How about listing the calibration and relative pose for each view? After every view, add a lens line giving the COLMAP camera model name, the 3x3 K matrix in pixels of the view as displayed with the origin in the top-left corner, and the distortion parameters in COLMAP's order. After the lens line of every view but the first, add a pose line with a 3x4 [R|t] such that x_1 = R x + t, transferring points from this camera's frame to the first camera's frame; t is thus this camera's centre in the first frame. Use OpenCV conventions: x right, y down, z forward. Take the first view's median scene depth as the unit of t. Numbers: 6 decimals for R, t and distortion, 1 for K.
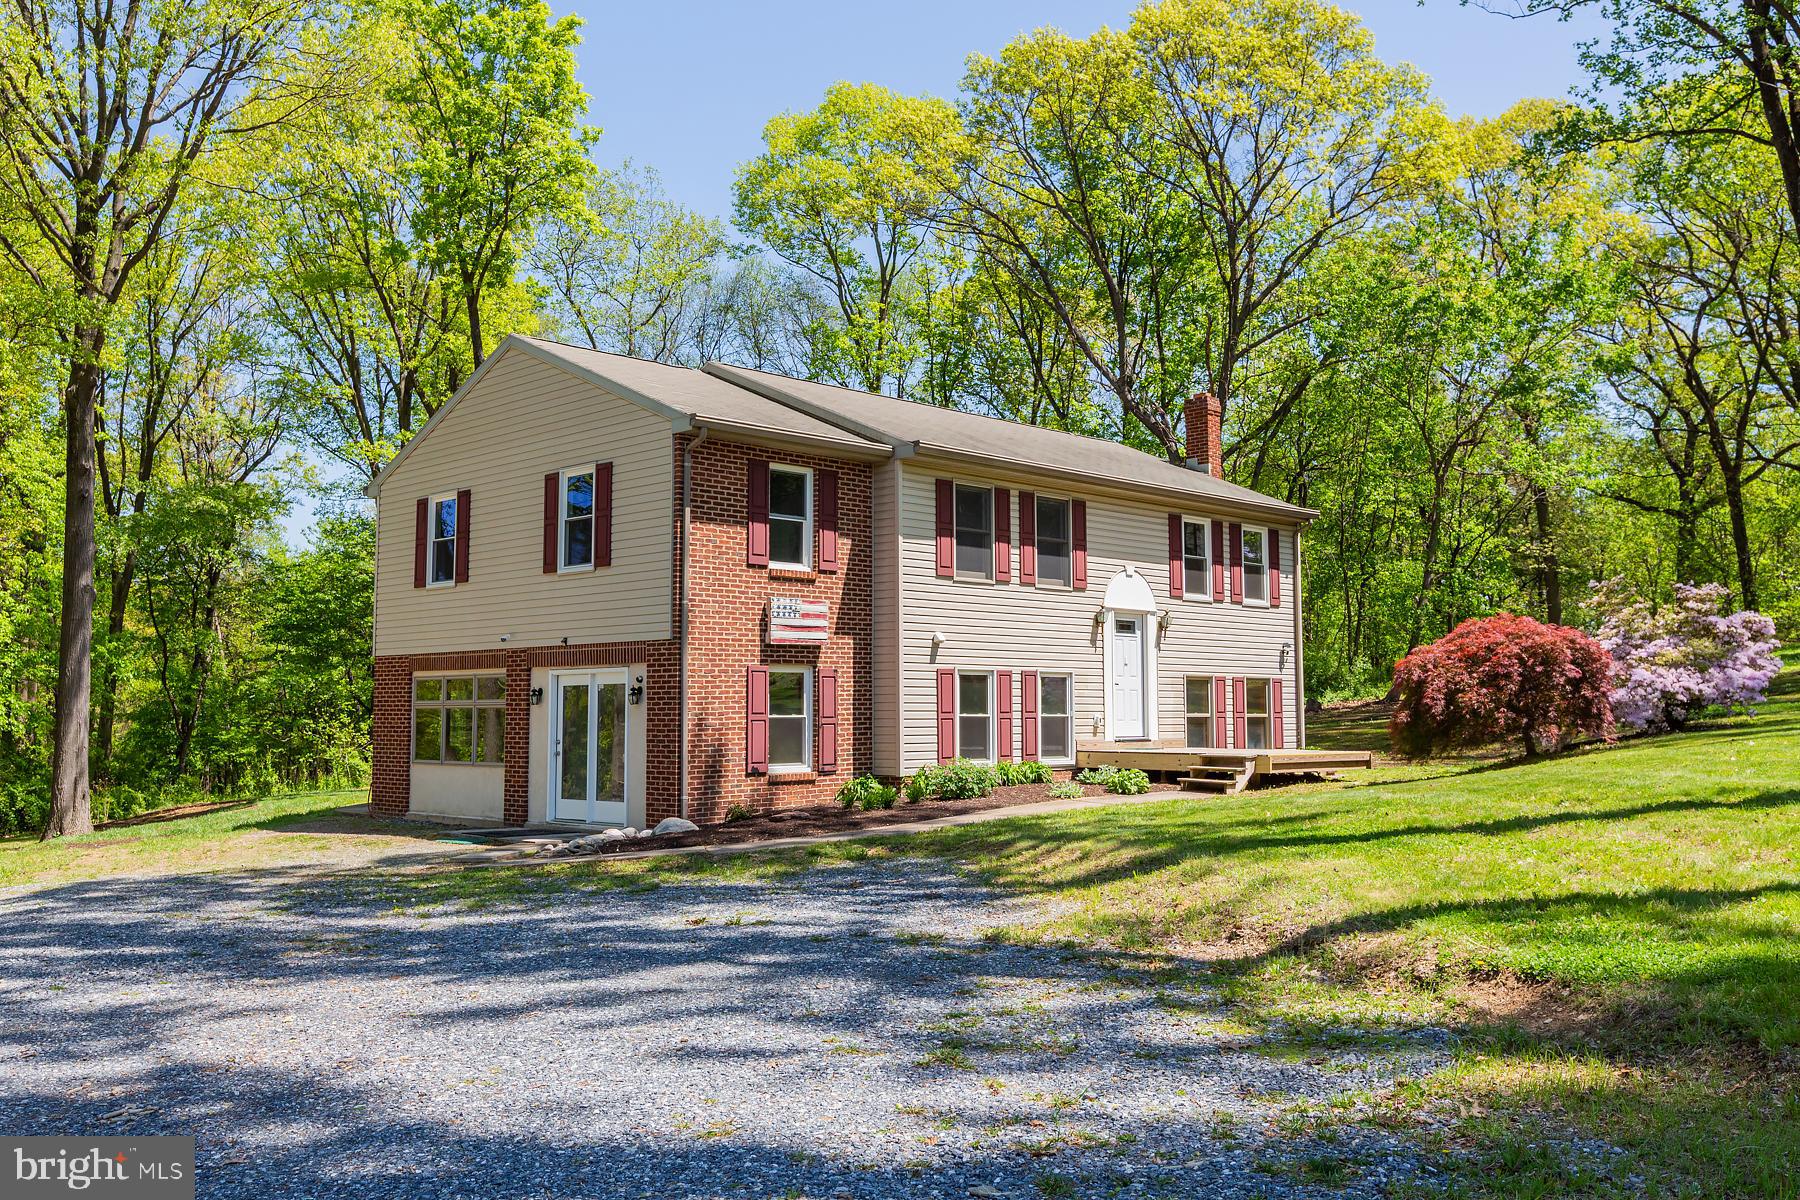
lens RADIAL K [[1488.0, 0, 900.0], [0, 1488.0, 600.0], [0, 0, 1]] dist [-0.006938, 0.105507]
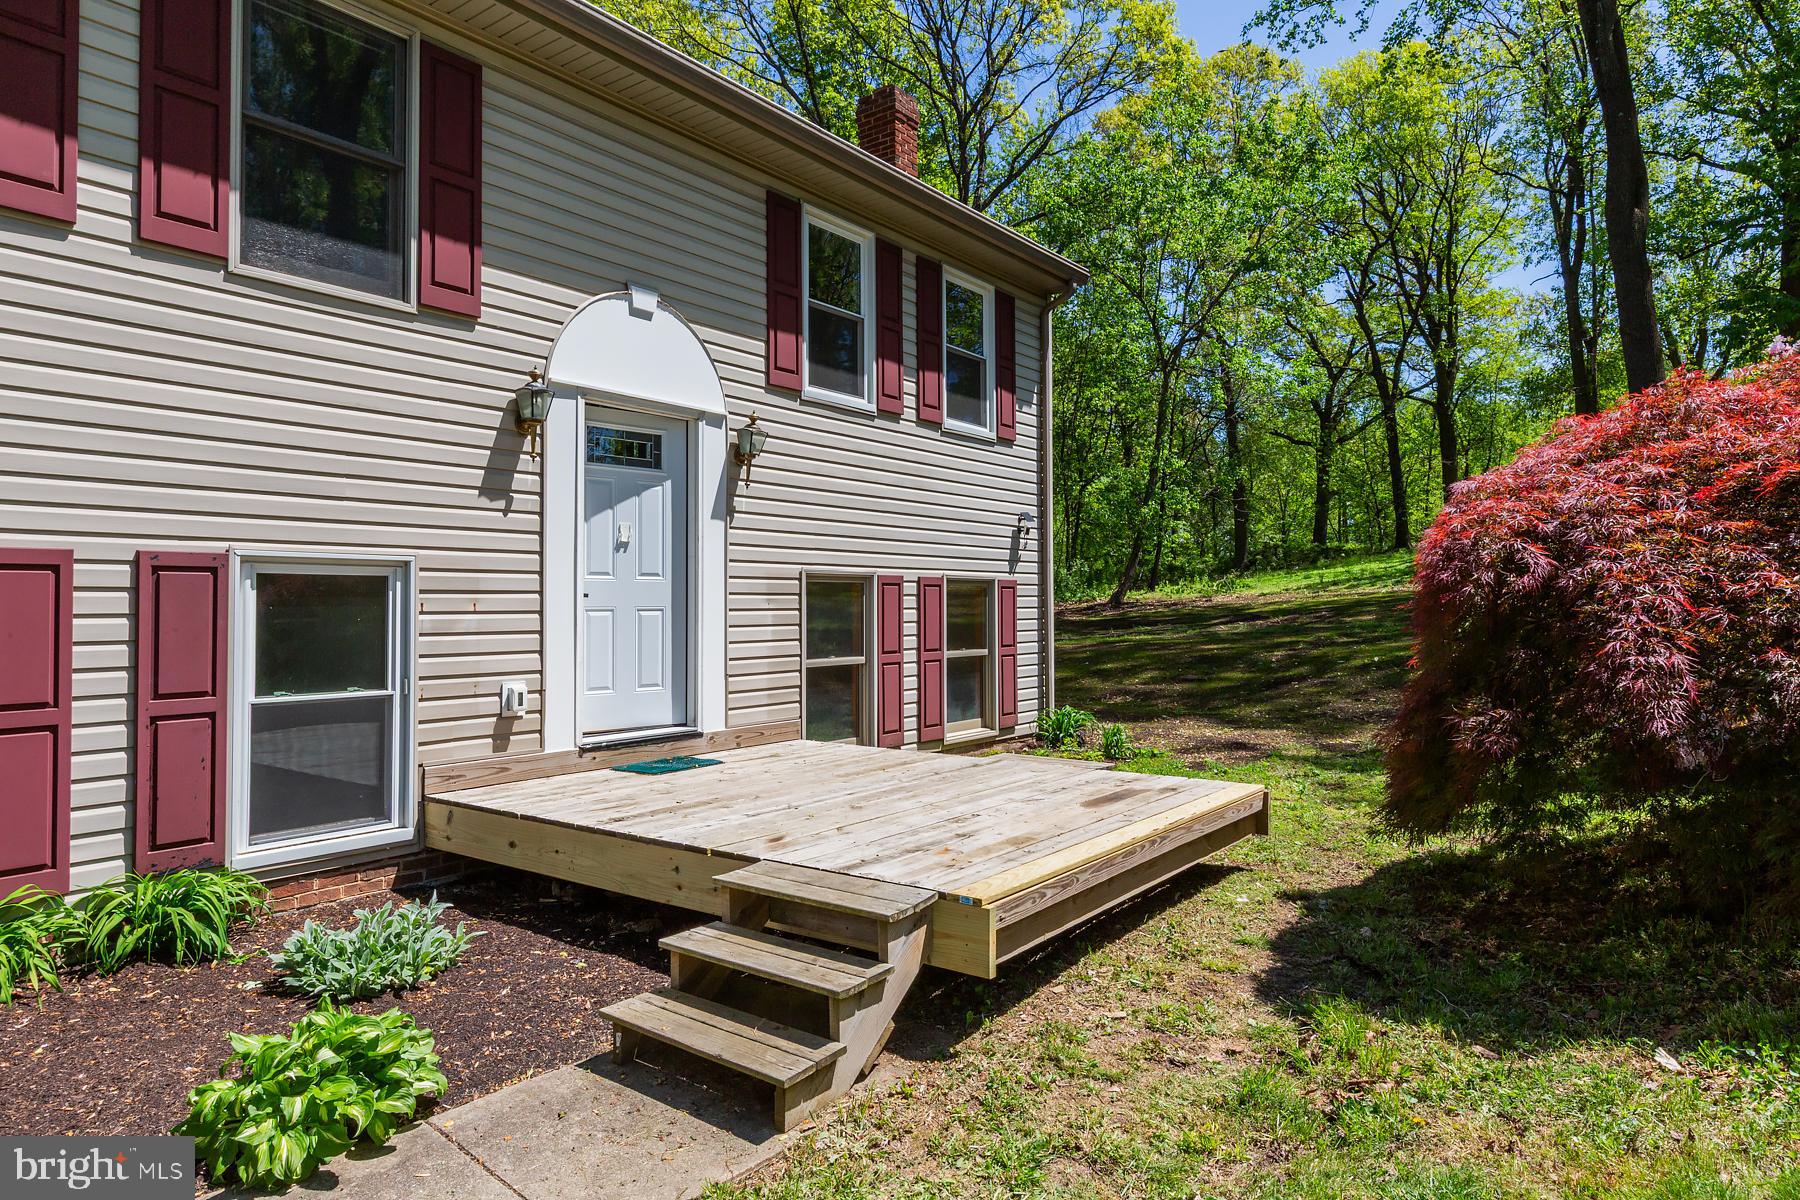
lens RADIAL K [[1075.7, 0, 898.9], [0, 1075.7, 582.2], [0, 0, 1]] dist [-0.000990, -0.001877]
pose [[0.987975, 0.002644, 0.154593, 0.185254], [-0.011248, 0.998434, 0.054807, 0.038932], [-0.154206, -0.055887, 0.986457, 0.744600]]
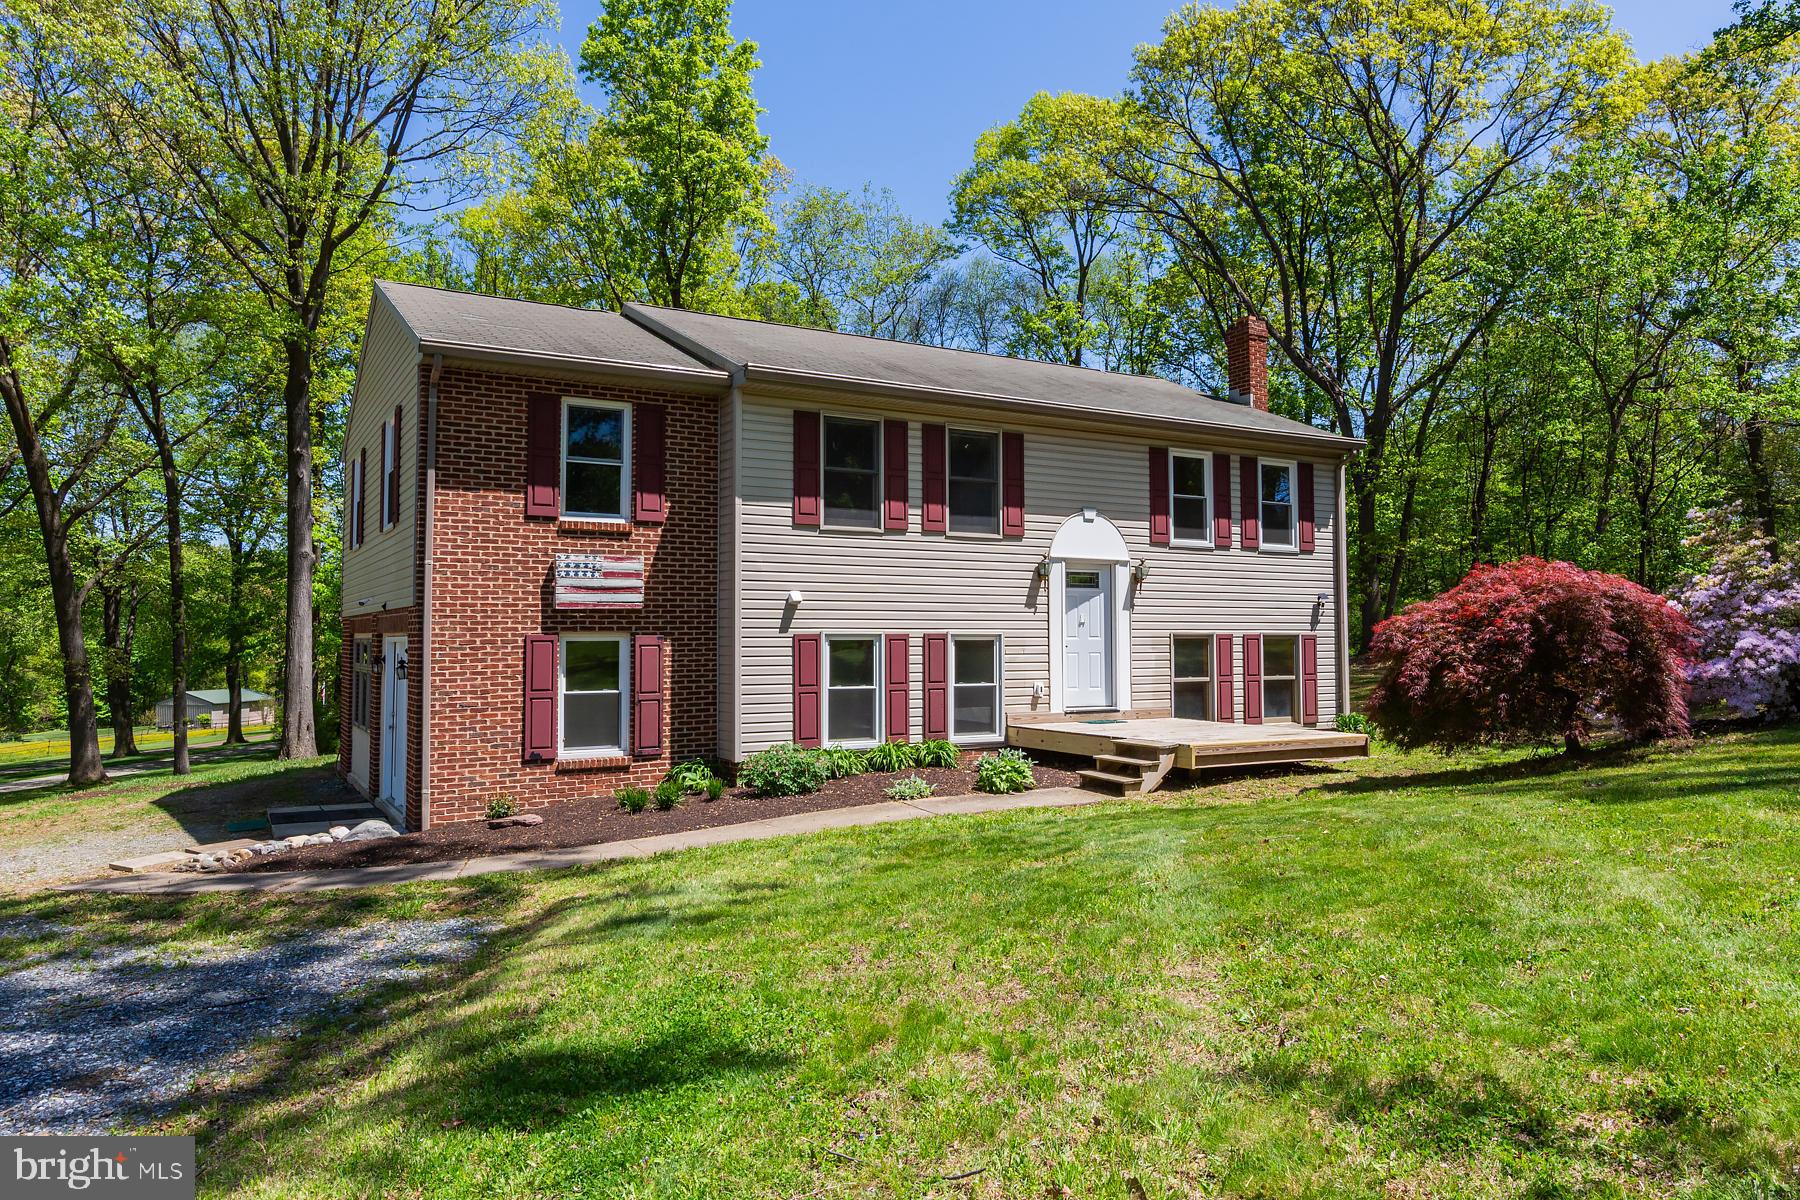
lens RADIAL K [[1147.5, 0, 900.8], [0, 1147.5, 593.0], [0, 0, 1]] dist [0.001848, 0.000706]
pose [[0.967354, -0.009455, -0.253252, 0.226509], [0.018678, 0.999246, 0.034039, 0.001279], [0.252740, -0.037658, 0.966801, 0.344696]]
